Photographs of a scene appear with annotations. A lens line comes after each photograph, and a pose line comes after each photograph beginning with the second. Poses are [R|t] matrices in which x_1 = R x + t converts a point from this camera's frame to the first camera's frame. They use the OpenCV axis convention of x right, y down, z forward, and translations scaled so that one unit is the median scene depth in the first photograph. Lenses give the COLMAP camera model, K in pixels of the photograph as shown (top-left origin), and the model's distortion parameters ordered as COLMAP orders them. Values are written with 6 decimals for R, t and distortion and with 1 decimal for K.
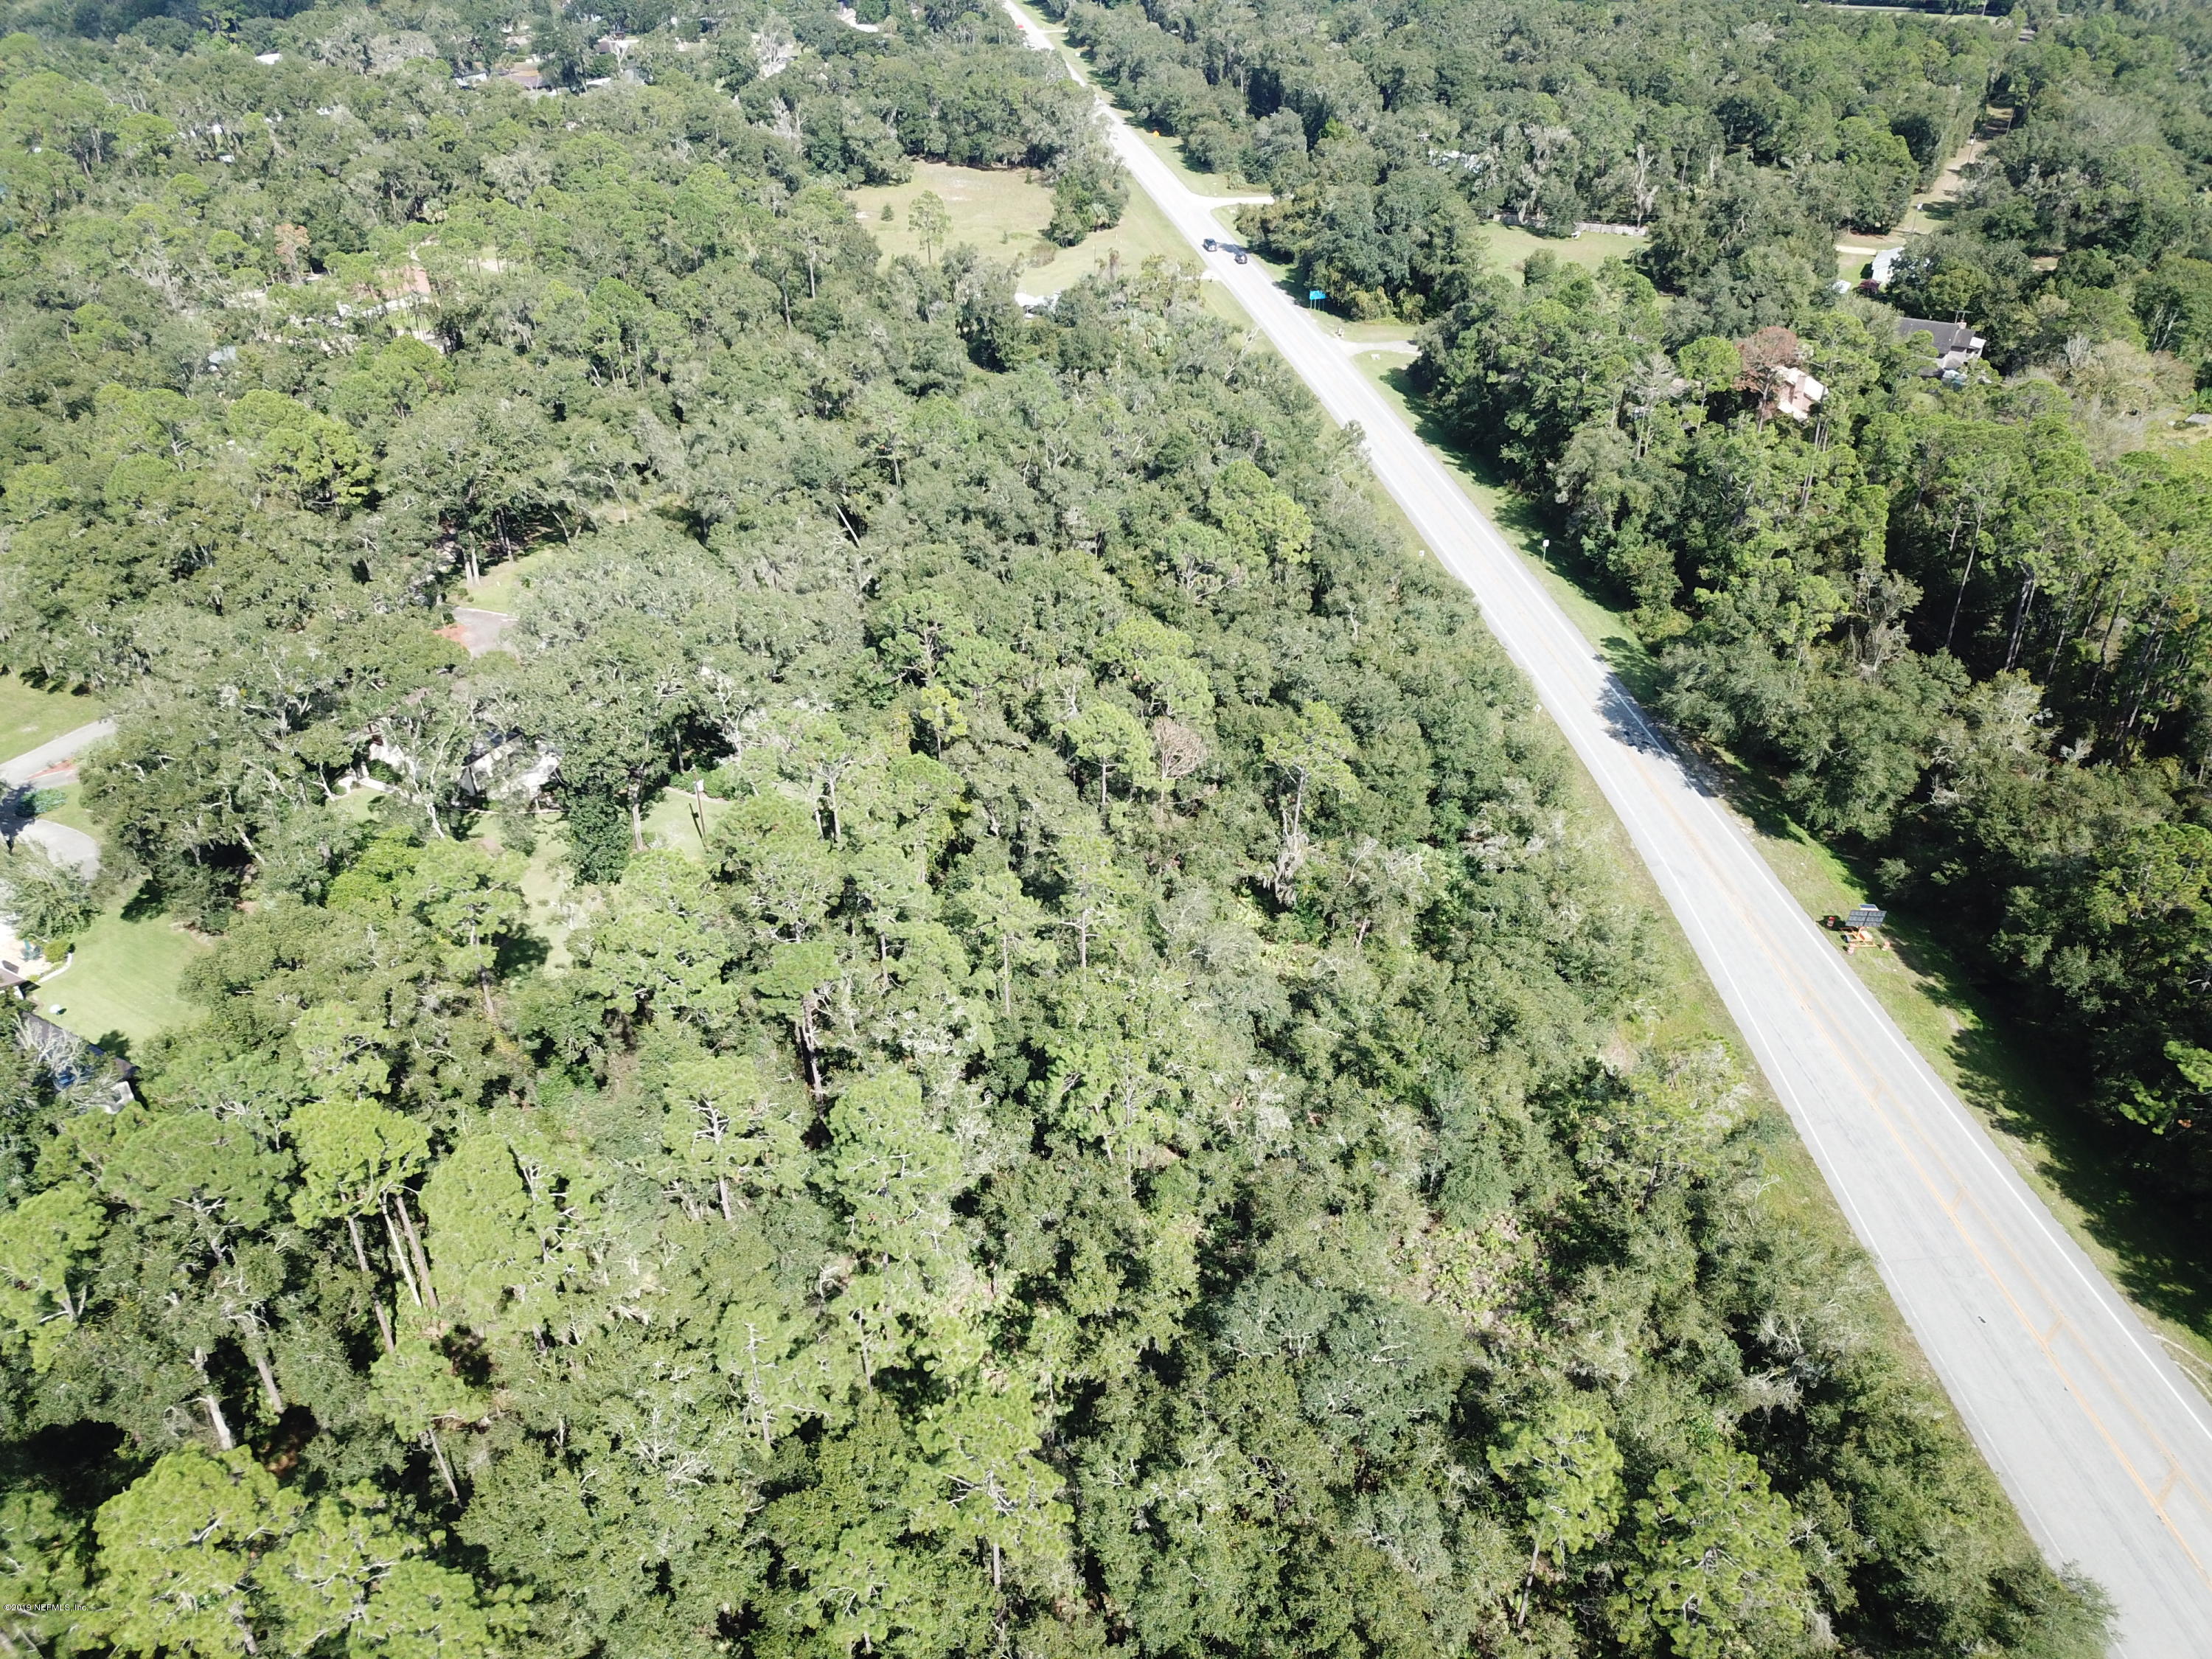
lens RADIAL K [[1699.5, 0, 1110.1], [0, 1699.5, 828.3], [0, 0, 1]] dist [0.003776, -0.002659]
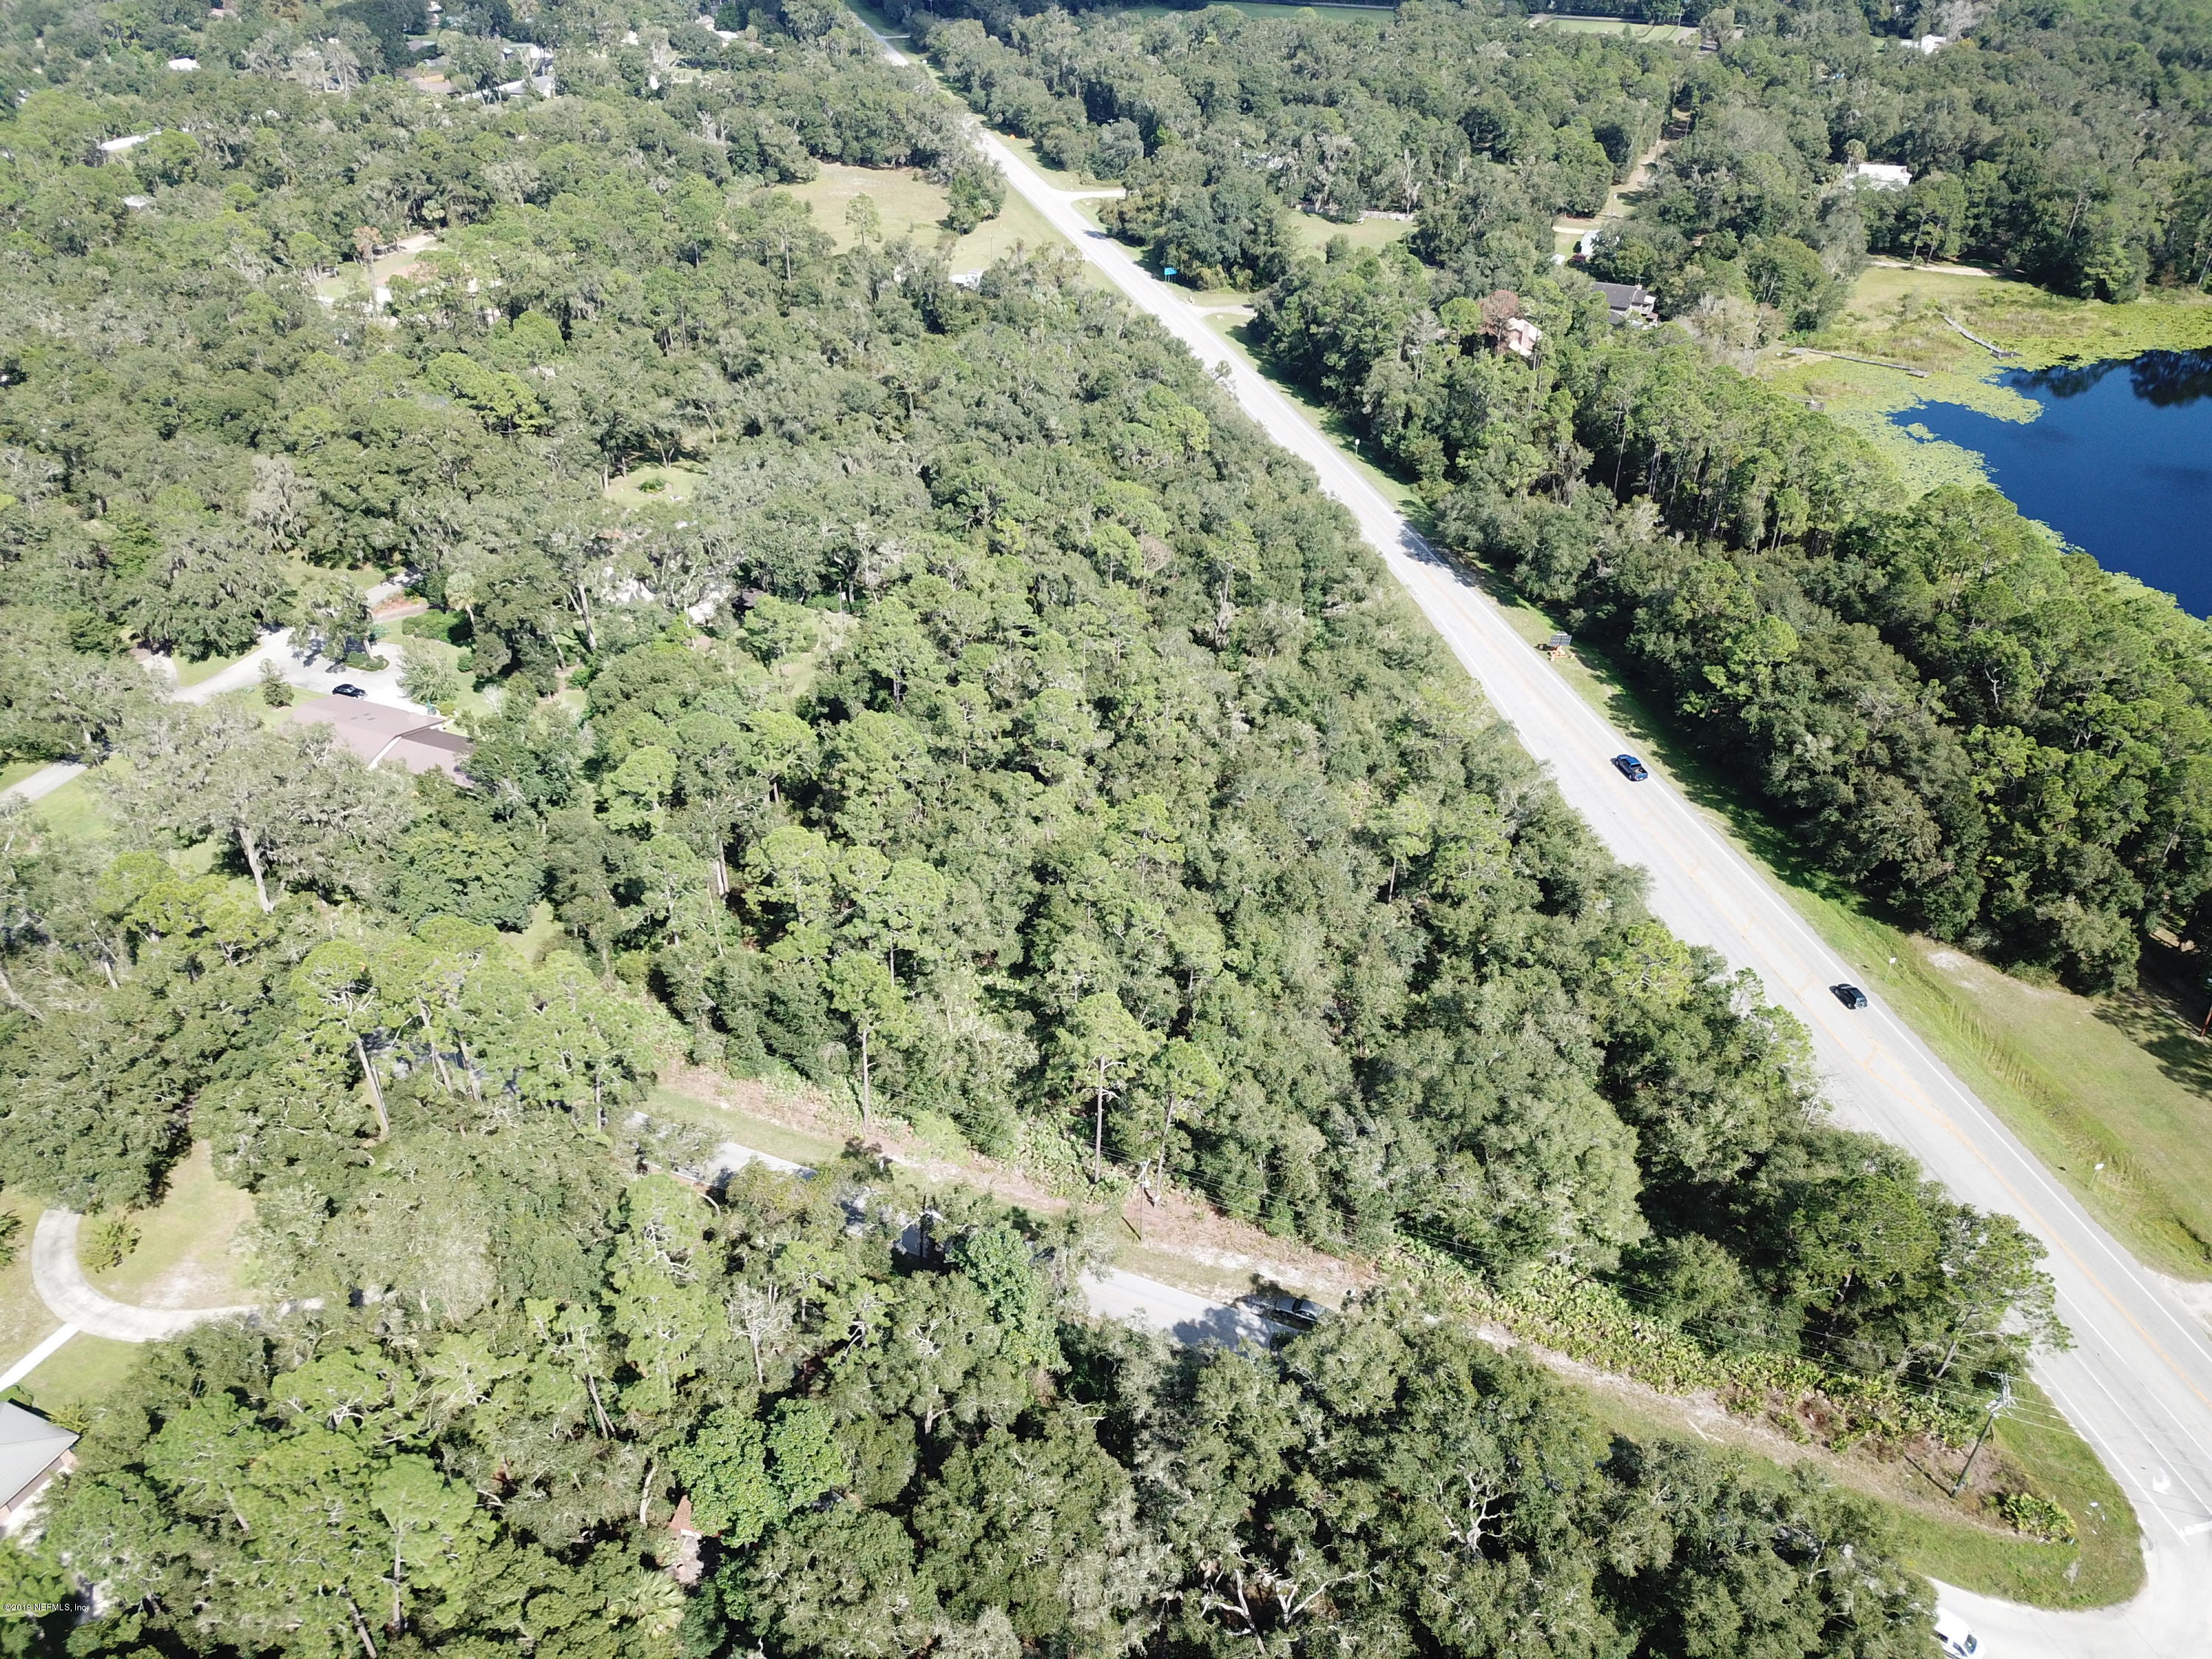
lens RADIAL K [[1699.5, 0, 1095.0], [0, 1699.5, 843.3], [0, 0, 1]] dist [0.003776, -0.002659]
pose [[0.993028, -0.049782, 0.106850, -0.113855], [0.047389, 0.998568, 0.024822, 0.104967], [-0.107933, -0.019586, 0.993965, -0.350683]]
